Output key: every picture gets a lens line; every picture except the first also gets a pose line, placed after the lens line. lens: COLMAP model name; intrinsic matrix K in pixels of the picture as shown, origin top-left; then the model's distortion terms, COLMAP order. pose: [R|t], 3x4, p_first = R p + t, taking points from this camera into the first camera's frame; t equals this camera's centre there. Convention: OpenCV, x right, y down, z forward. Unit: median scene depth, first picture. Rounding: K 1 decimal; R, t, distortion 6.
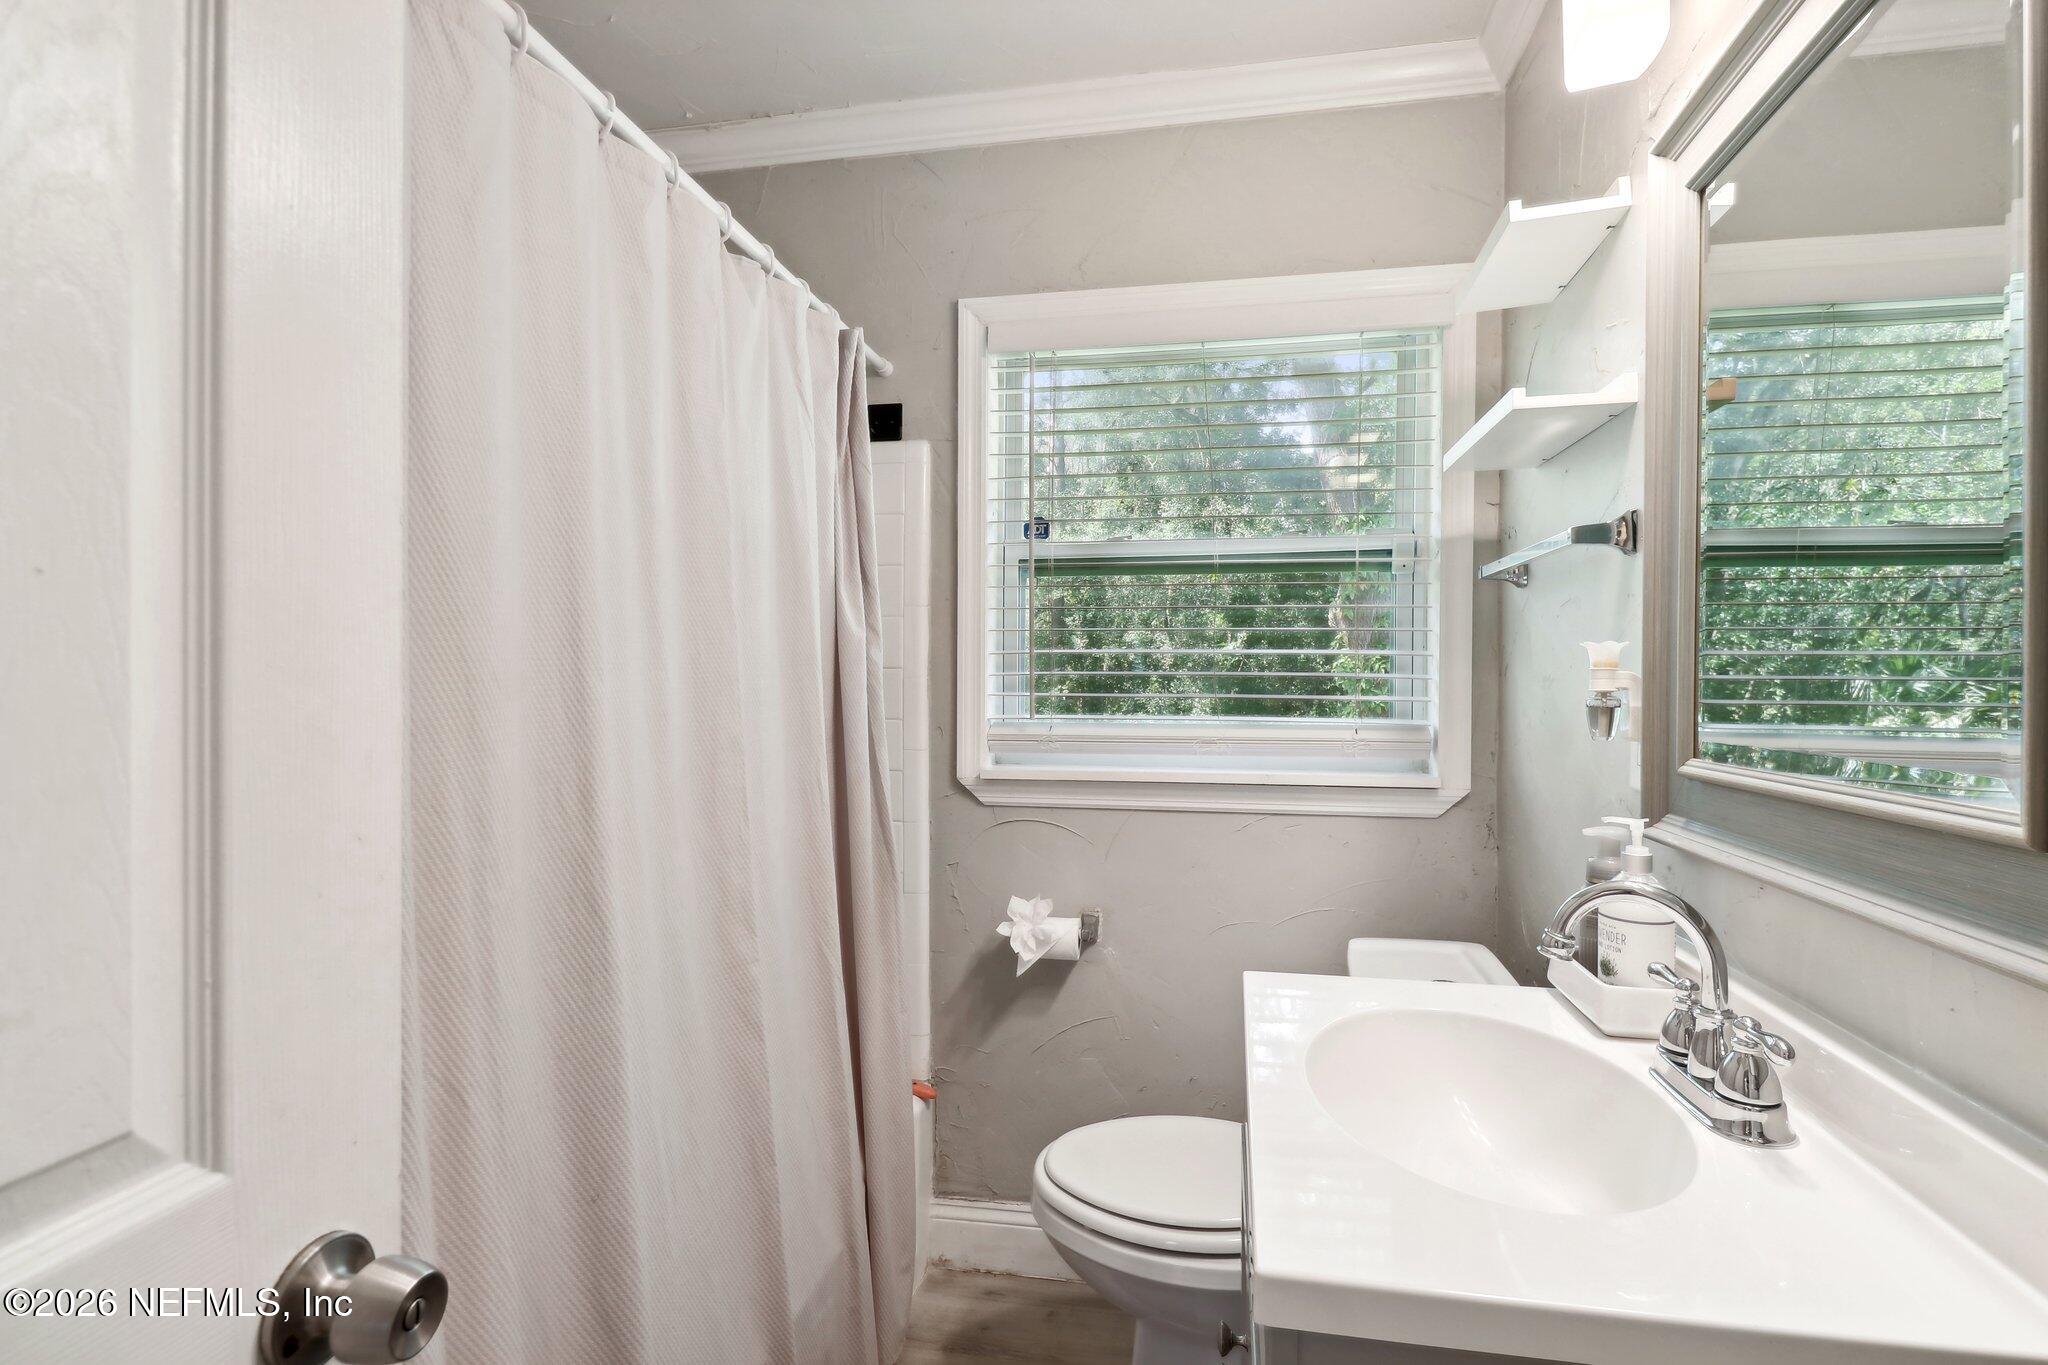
lens RADIAL K [[960.8, 0, 1059.5], [0, 960.8, 681.5], [0, 0, 1]] dist [0.017844, -0.012463]
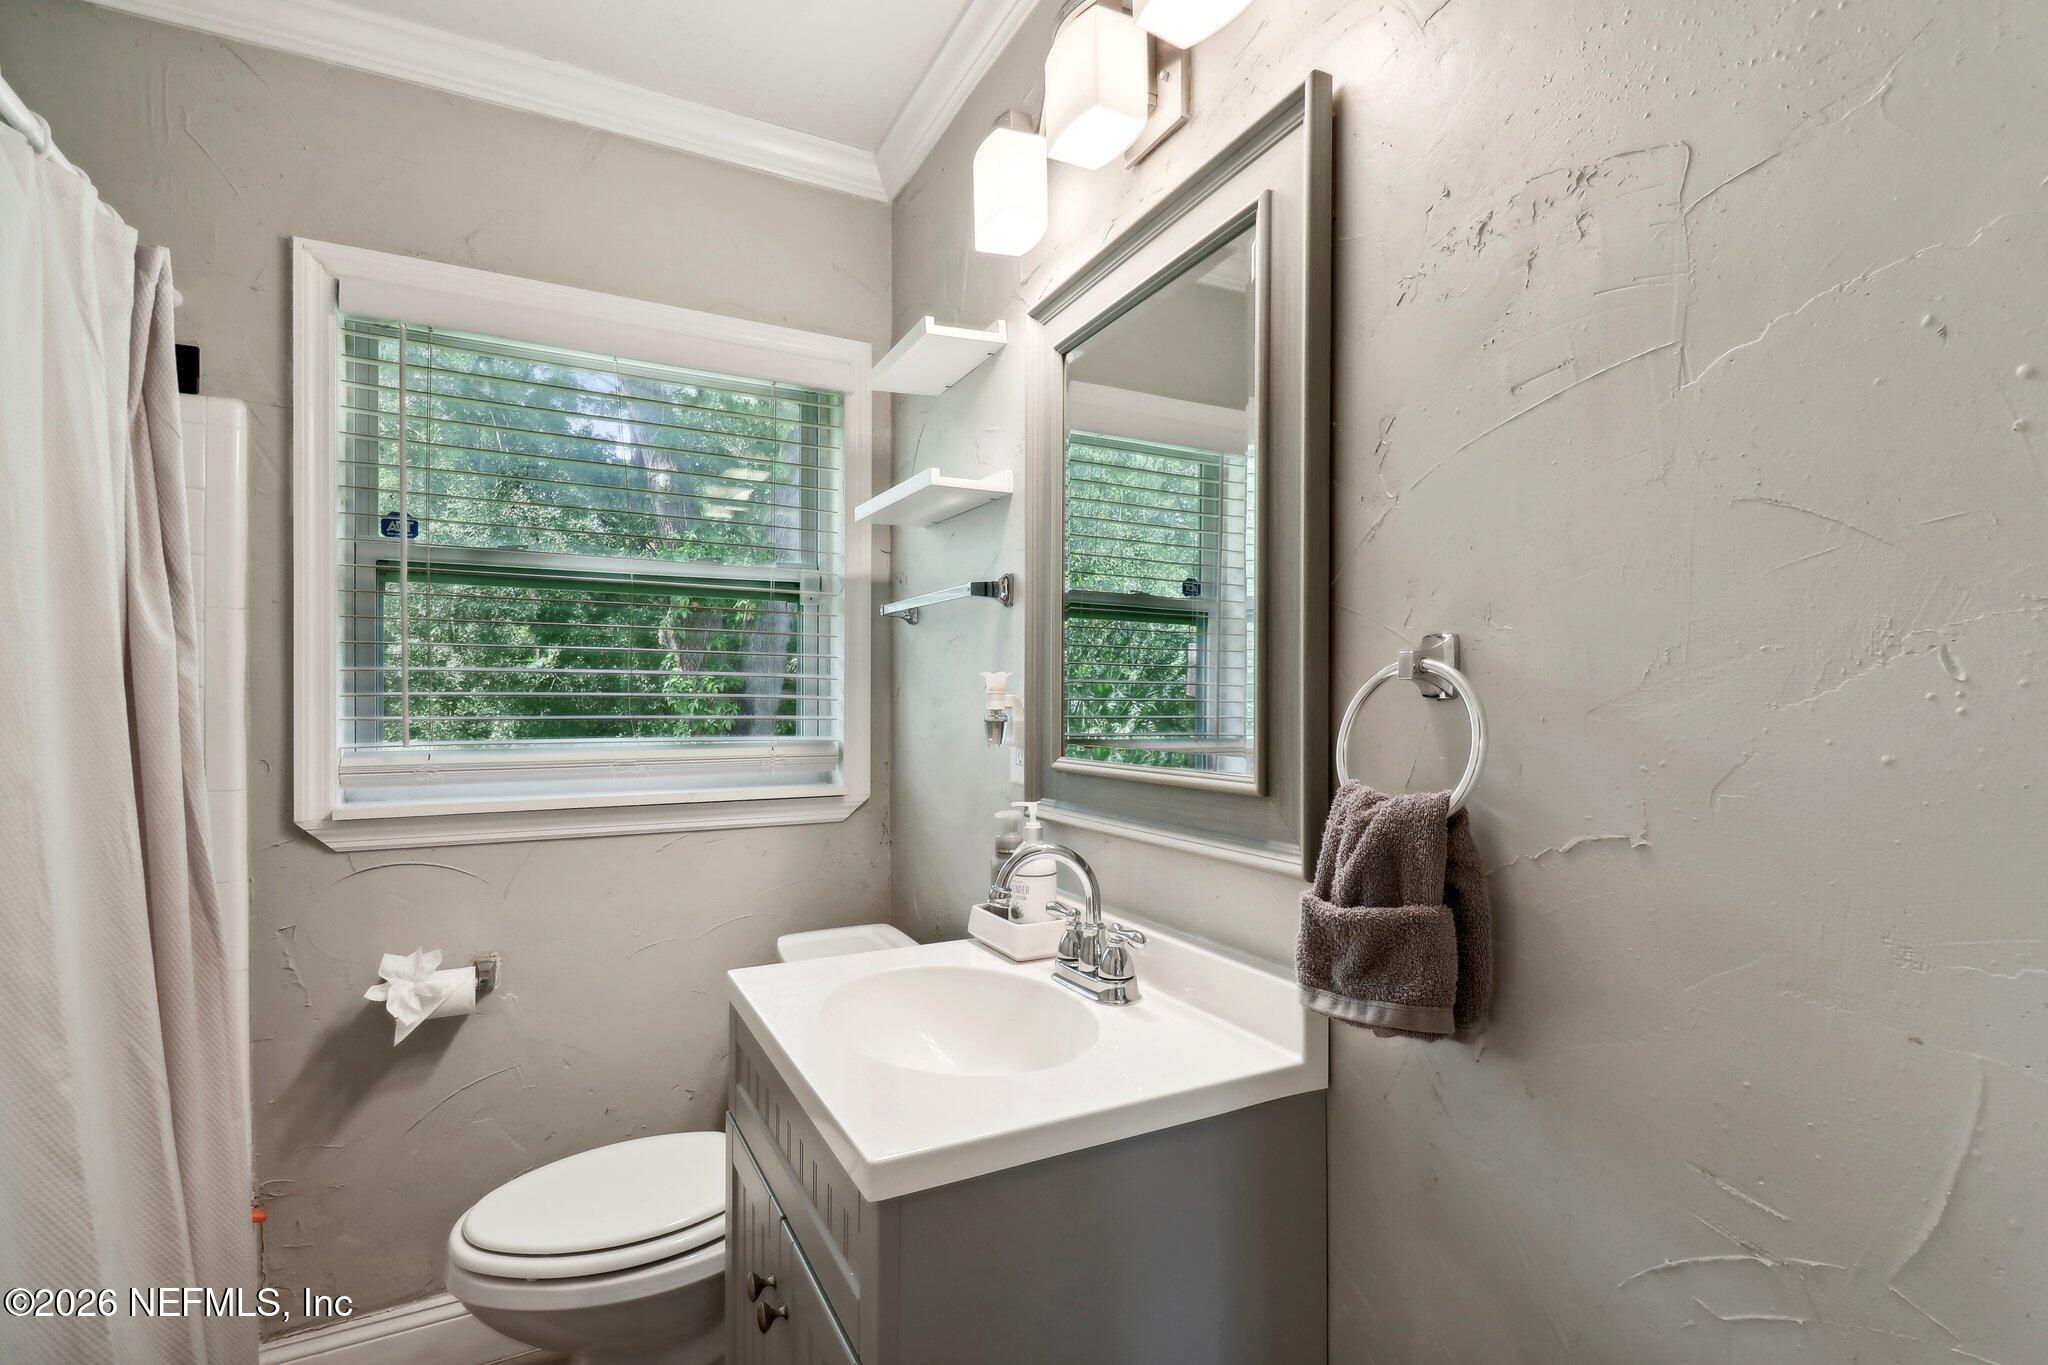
lens RADIAL K [[960.8, 0, 1054.0], [0, 960.8, 702.6], [0, 0, 1]] dist [0.017844, -0.012463]
pose [[0.779530, -0.002800, 0.626359, -0.124289], [0.002348, 0.999996, 0.001547, -0.000882], [-0.626361, 0.000265, 0.779533, -0.047183]]
